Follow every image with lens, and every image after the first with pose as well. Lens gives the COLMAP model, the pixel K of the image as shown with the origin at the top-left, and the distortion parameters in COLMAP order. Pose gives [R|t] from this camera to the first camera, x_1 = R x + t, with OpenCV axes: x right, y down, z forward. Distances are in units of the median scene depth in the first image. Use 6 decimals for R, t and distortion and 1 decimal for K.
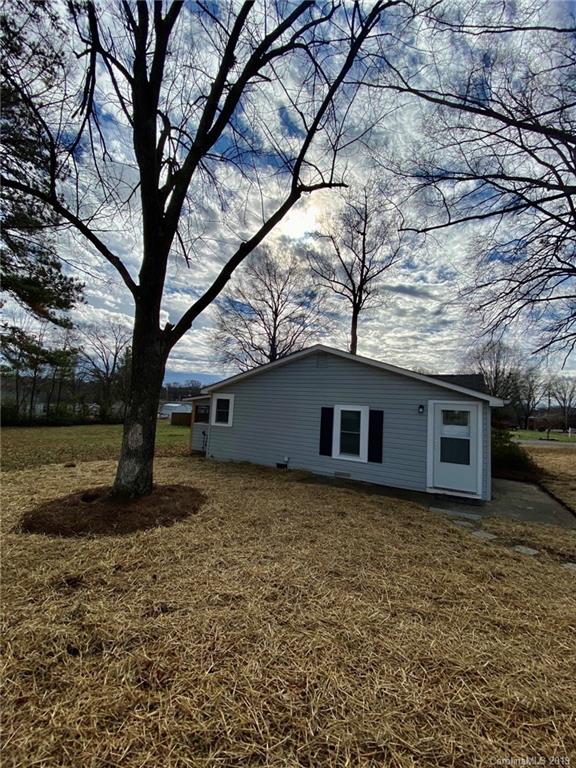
lens RADIAL K [[310.6, 0, 289.9], [0, 310.6, 383.0], [0, 0, 1]] dist [0.035890, -0.029640]
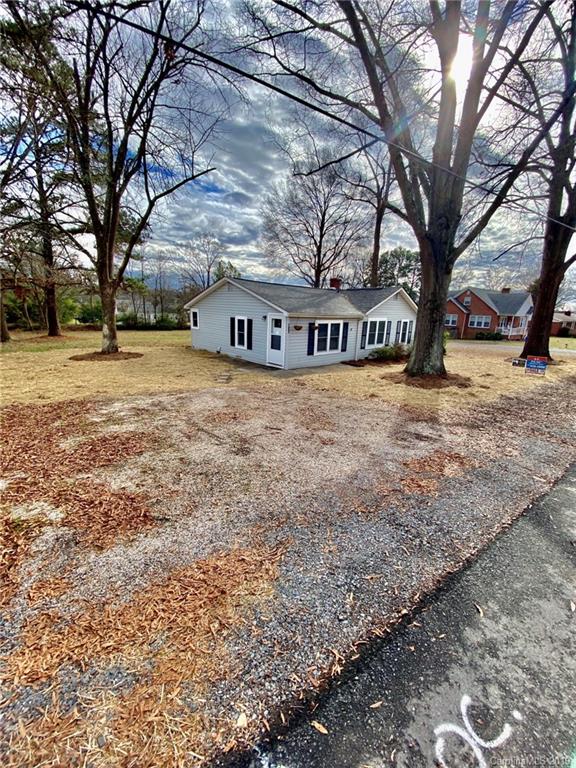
lens RADIAL K [[310.6, 0, 289.9], [0, 310.6, 383.0], [0, 0, 1]] dist [0.035890, -0.029640]
pose [[0.946971, 0.057559, -0.316121, 0.957305], [0.037273, 0.957506, 0.285996, -0.048501], [0.319149, -0.282613, 0.904585, -0.498811]]
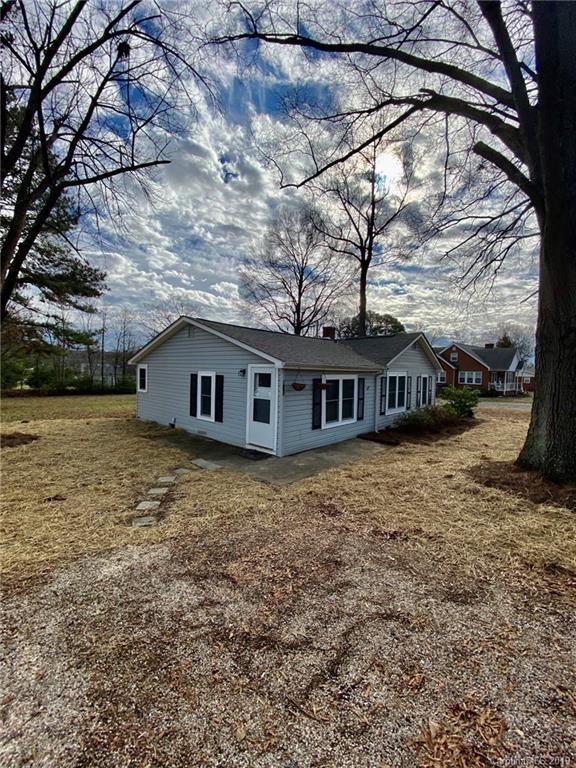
lens RADIAL K [[310.6, 0, 289.9], [0, 310.6, 383.0], [0, 0, 1]] dist [0.035890, -0.029640]
pose [[0.969023, -0.022461, -0.245947, 0.727998], [0.048843, 0.993615, 0.101700, 0.015885], [0.242093, -0.110562, 0.963933, 0.010374]]
